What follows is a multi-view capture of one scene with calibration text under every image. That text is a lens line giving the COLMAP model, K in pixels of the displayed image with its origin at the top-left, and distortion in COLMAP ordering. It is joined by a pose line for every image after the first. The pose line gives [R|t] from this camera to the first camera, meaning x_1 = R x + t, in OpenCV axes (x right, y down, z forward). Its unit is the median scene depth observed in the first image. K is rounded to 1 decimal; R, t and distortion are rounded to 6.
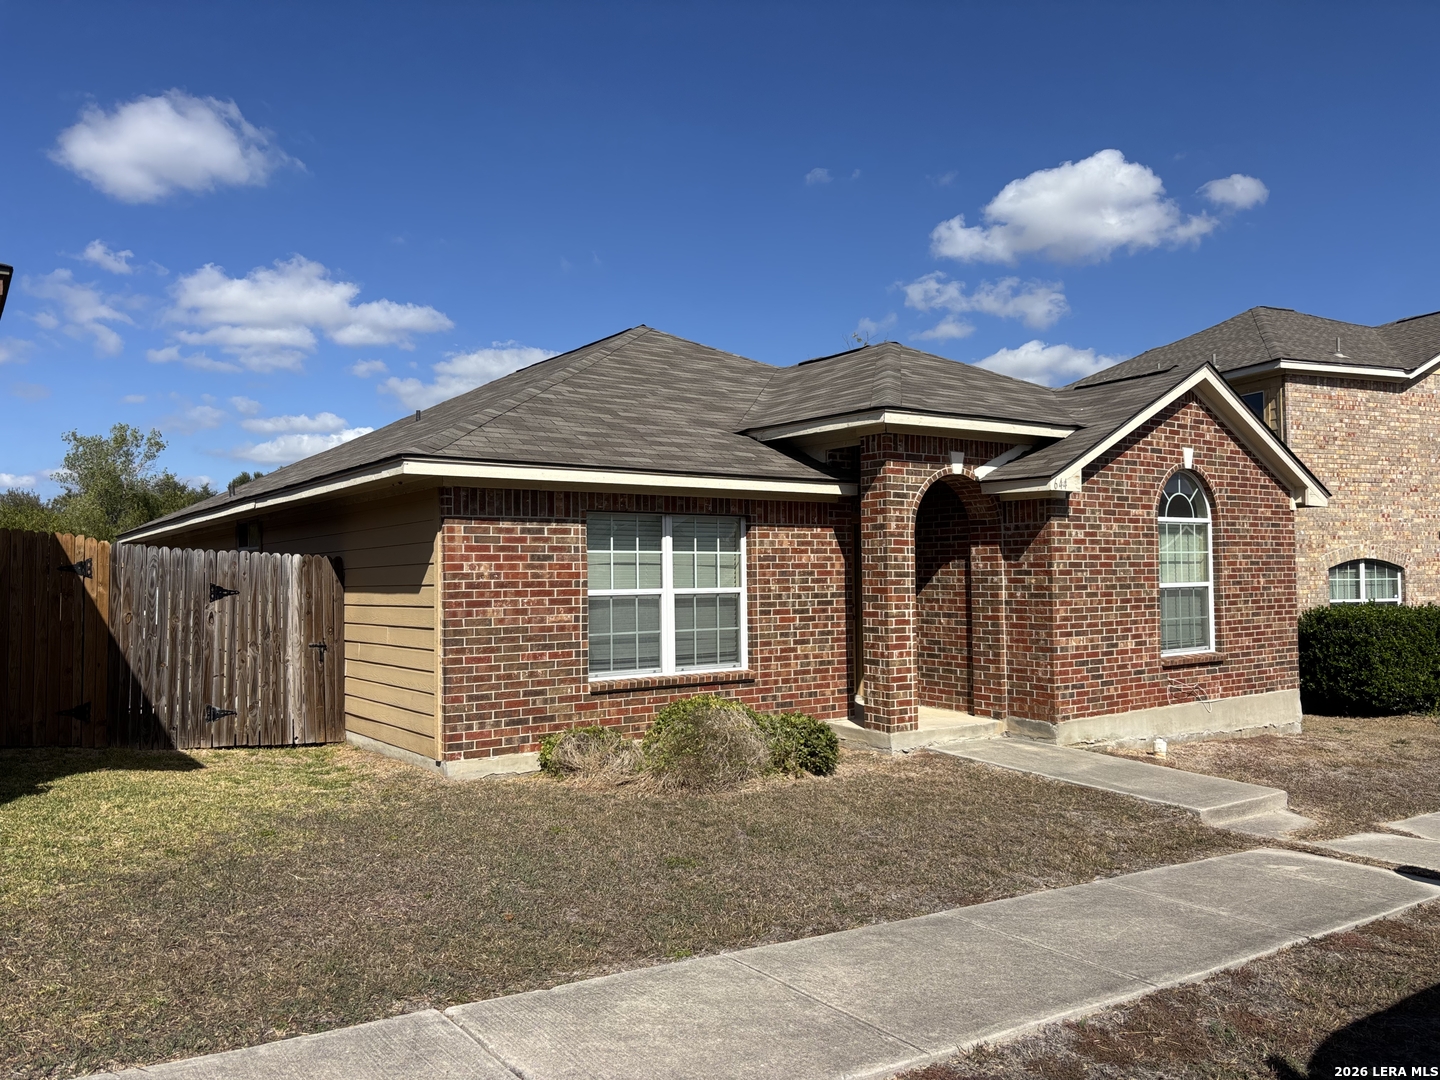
lens RADIAL K [[1062.8, 0, 681.9], [0, 1062.8, 540.9], [0, 0, 1]] dist [0.128479, -0.192604]
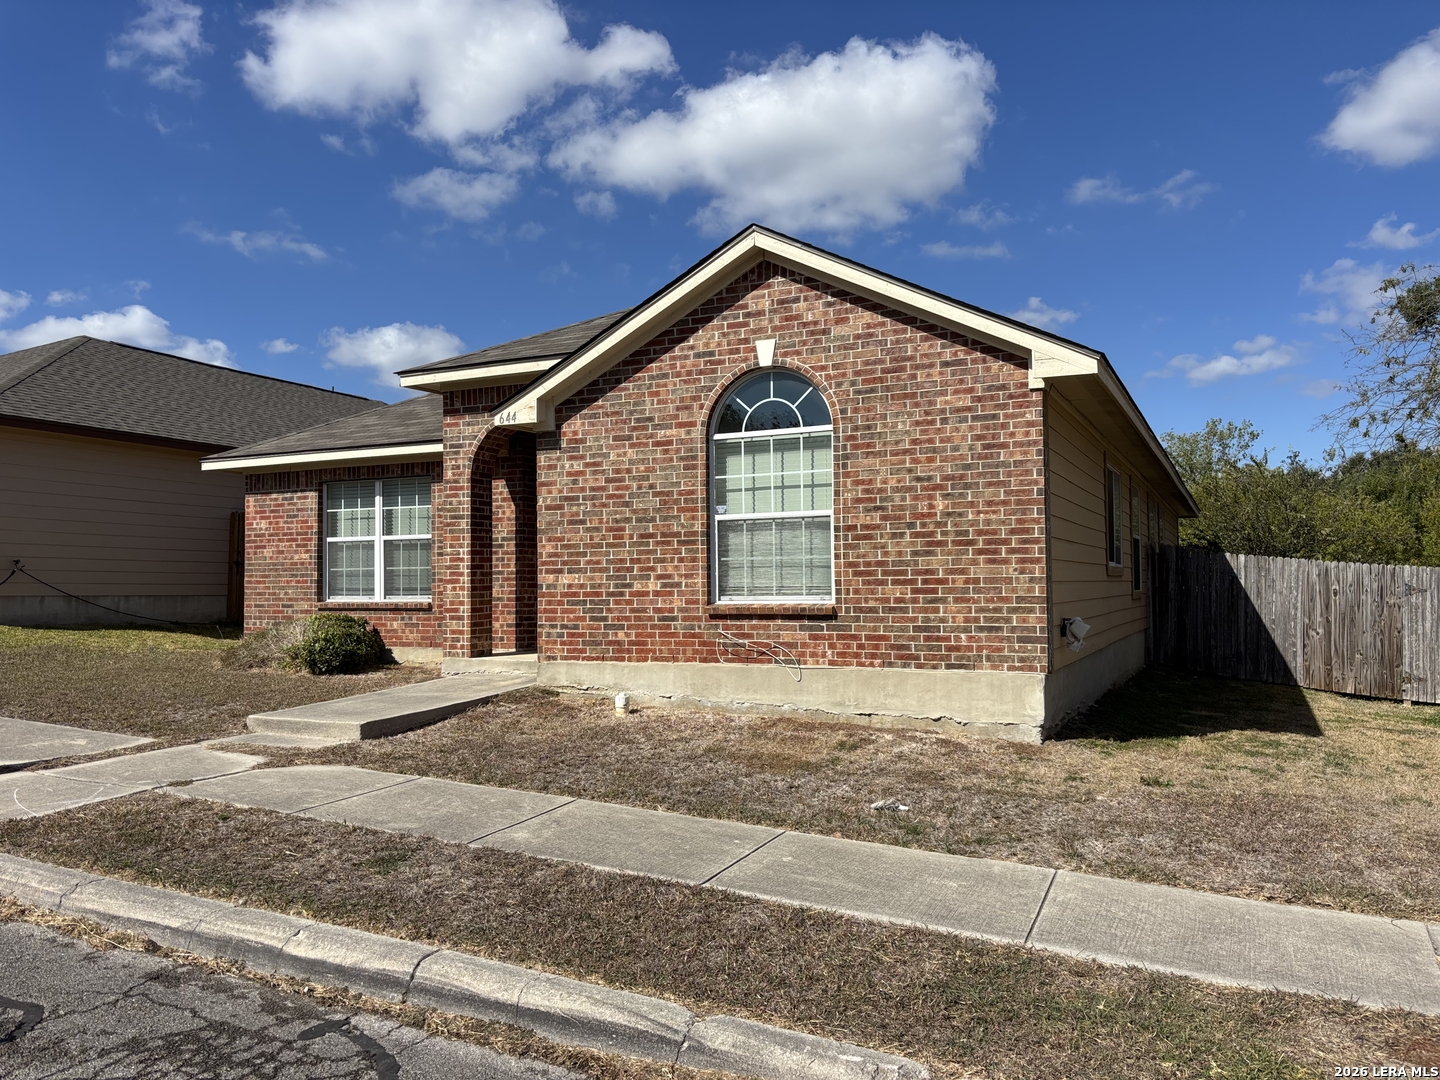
lens RADIAL K [[1062.8, 0, 681.9], [0, 1062.8, 540.9], [0, 0, 1]] dist [0.128479, -0.192604]
pose [[0.483351, -0.028326, -0.874968, 1.224251], [0.031963, 0.999381, -0.014697, 0.075929], [0.874843, -0.020862, 0.483957, 0.630421]]
